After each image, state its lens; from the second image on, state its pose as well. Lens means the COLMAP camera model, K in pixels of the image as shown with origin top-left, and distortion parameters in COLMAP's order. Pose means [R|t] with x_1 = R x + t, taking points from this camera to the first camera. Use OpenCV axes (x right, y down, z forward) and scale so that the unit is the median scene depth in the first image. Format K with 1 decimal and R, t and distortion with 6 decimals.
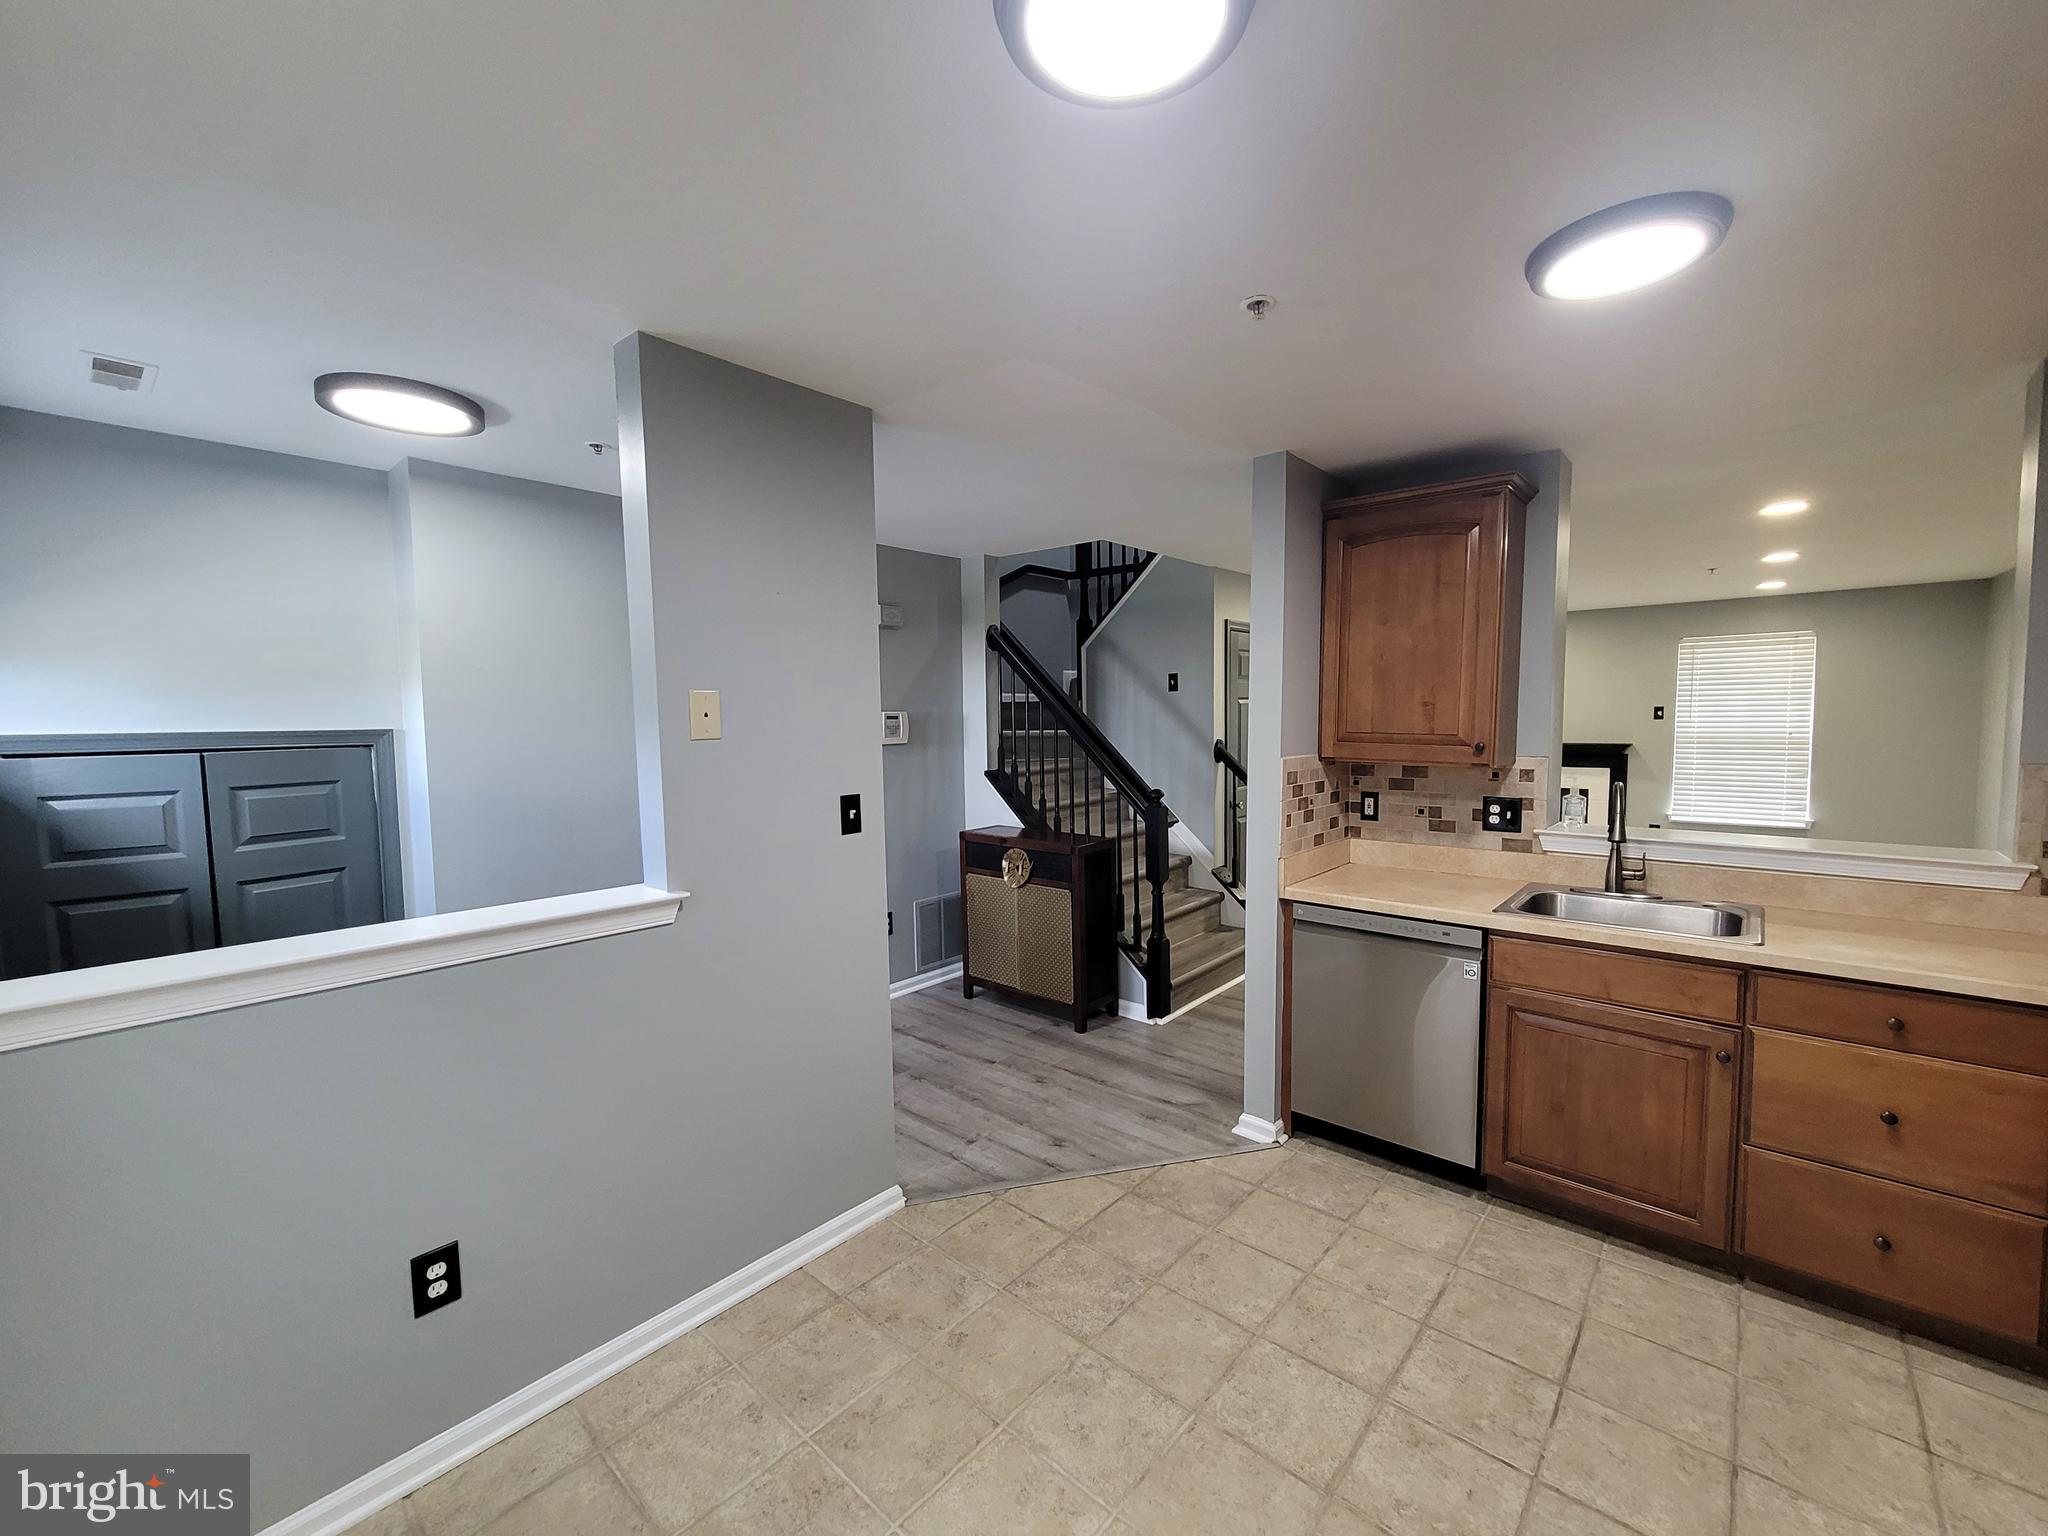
lens RADIAL K [[833.3, 0, 1039.3], [0, 833.3, 773.9], [0, 0, 1]] dist [0.000559, -0.000679]
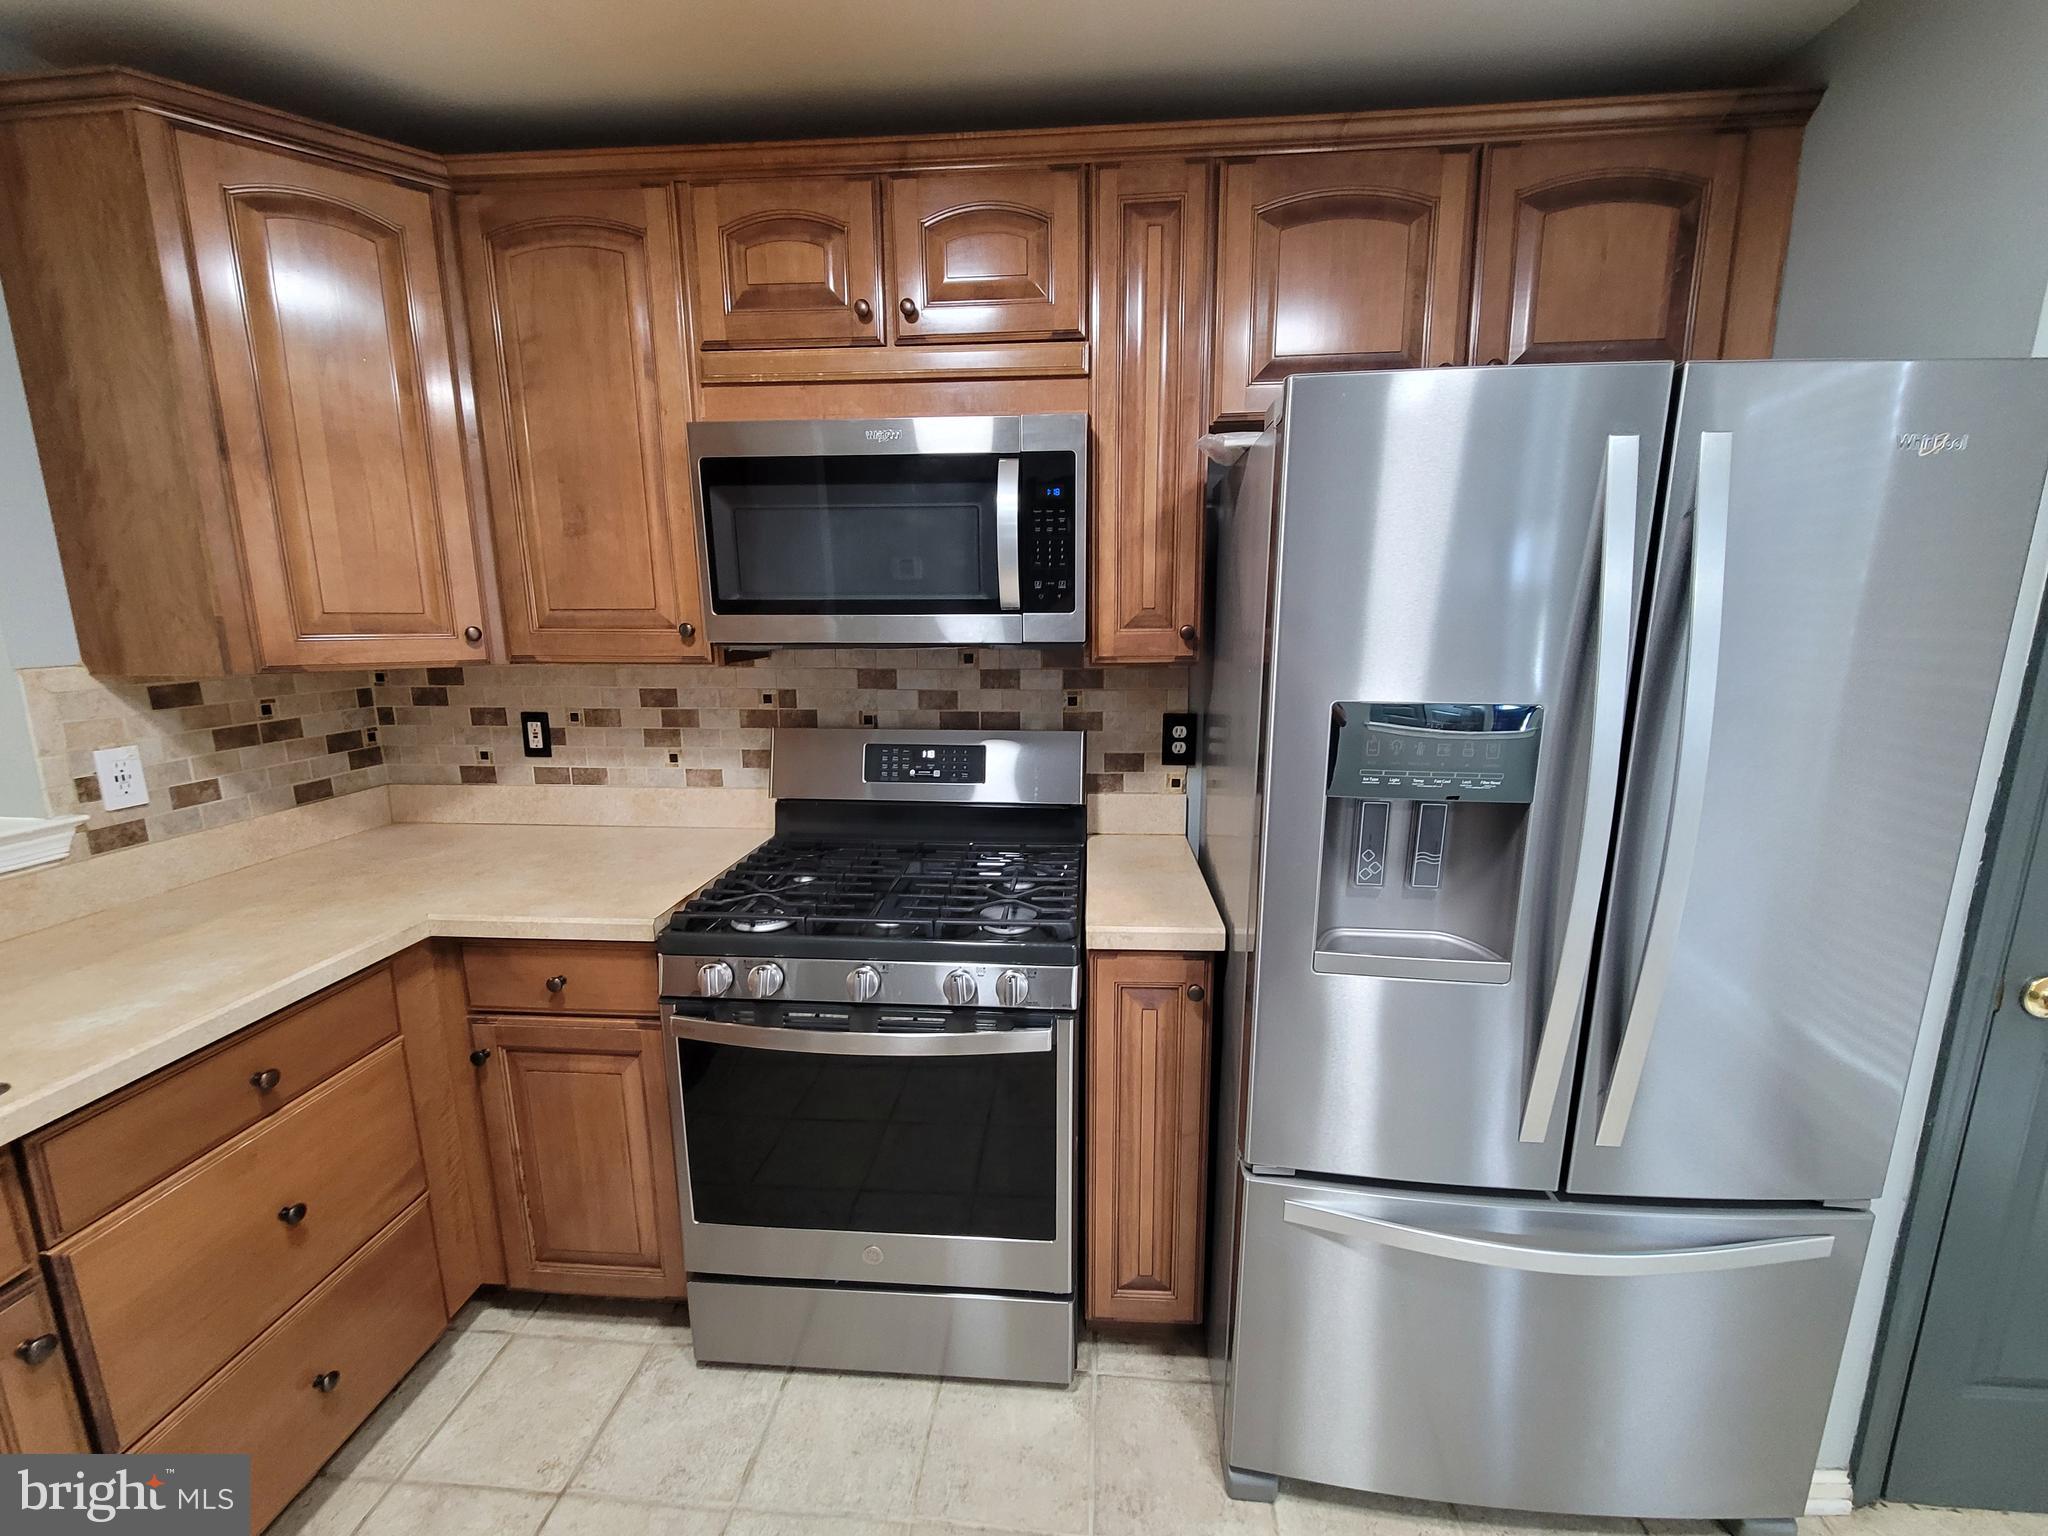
lens RADIAL K [[833.3, 0, 1039.8], [0, 833.3, 773.2], [0, 0, 1]] dist [0.000559, -0.000679]
pose [[-0.597895, -0.141174, 0.789045, 0.141471], [0.064960, 0.972597, 0.223238, -0.019989], [-0.798938, 0.184729, -0.572340, 0.576661]]
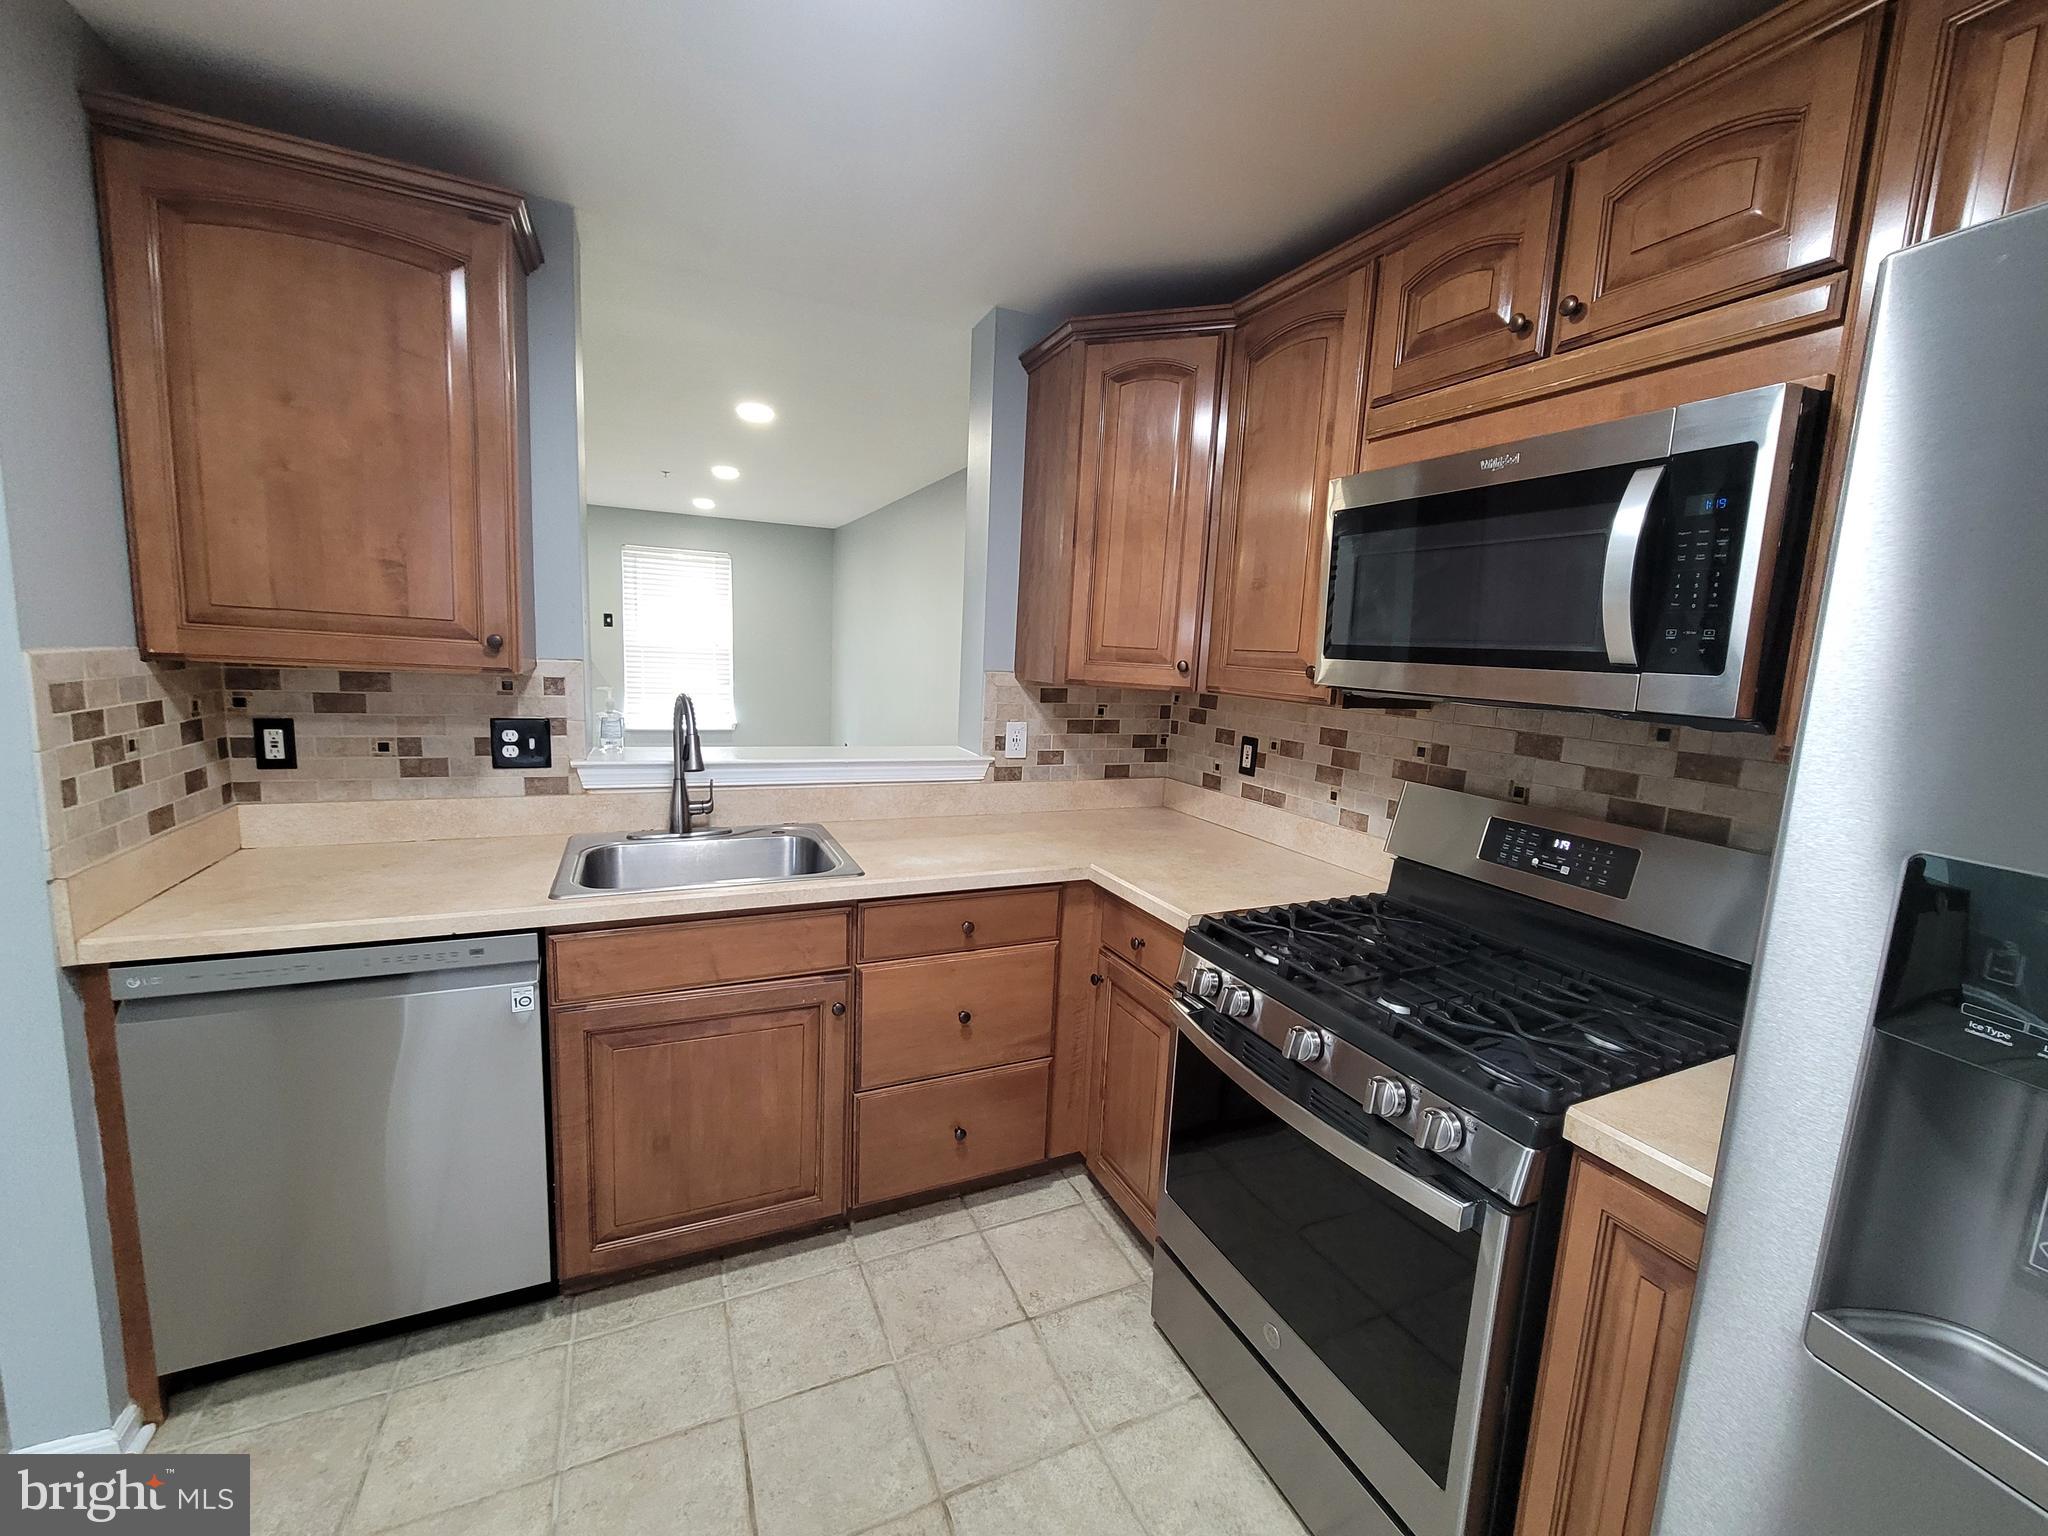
lens RADIAL K [[833.3, 0, 1038.9], [0, 833.3, 771.4], [0, 0, 1]] dist [0.000559, -0.000679]
pose [[0.405121, -0.104609, 0.908259, 0.107406], [0.009334, 0.993854, 0.110304, -0.000072], [-0.914215, -0.036209, 0.403608, 0.350859]]
